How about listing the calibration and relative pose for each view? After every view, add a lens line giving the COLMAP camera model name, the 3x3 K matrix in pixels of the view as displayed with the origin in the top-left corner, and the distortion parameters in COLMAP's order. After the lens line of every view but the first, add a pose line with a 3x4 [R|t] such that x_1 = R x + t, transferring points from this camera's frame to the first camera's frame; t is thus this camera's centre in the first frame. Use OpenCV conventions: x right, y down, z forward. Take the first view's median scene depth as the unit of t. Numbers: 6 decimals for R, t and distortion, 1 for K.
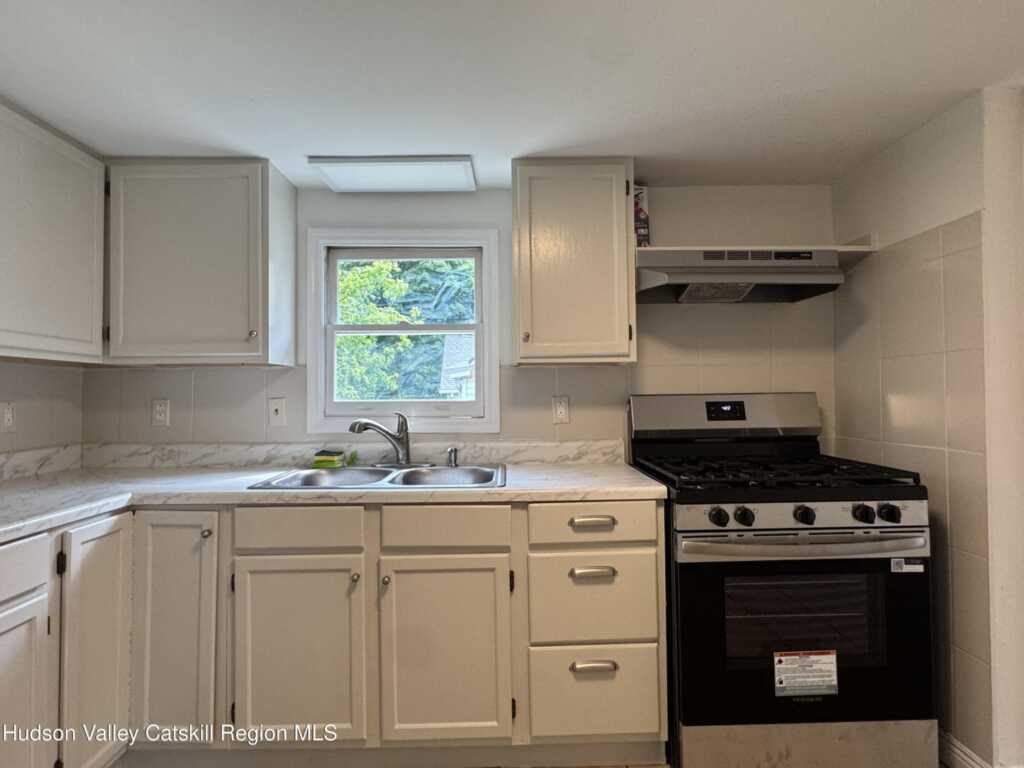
lens RADIAL K [[563.9, 0, 507.9], [0, 563.9, 378.9], [0, 0, 1]] dist [-0.001316, -0.000371]
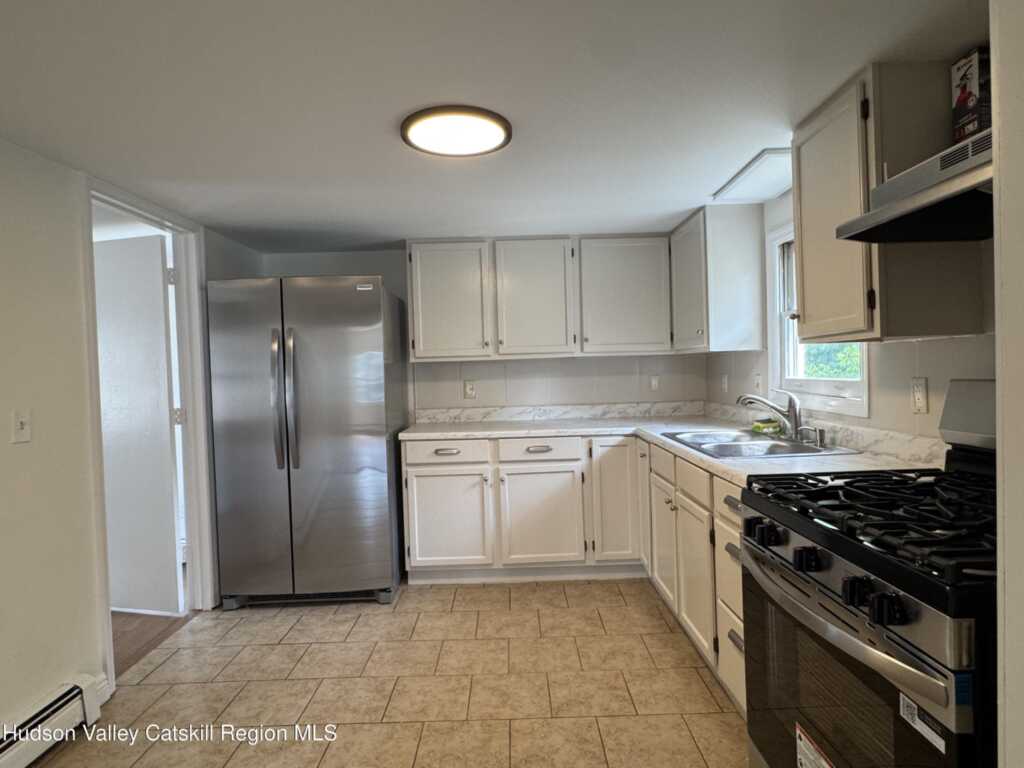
lens RADIAL K [[563.9, 0, 511.7], [0, 563.9, 379.9], [0, 0, 1]] dist [-0.001316, -0.000371]
pose [[-0.009427, 0.024624, -0.999652, 1.177276], [0.055528, 0.998167, 0.024064, -0.021546], [0.998413, -0.055282, -0.010777, 0.611686]]
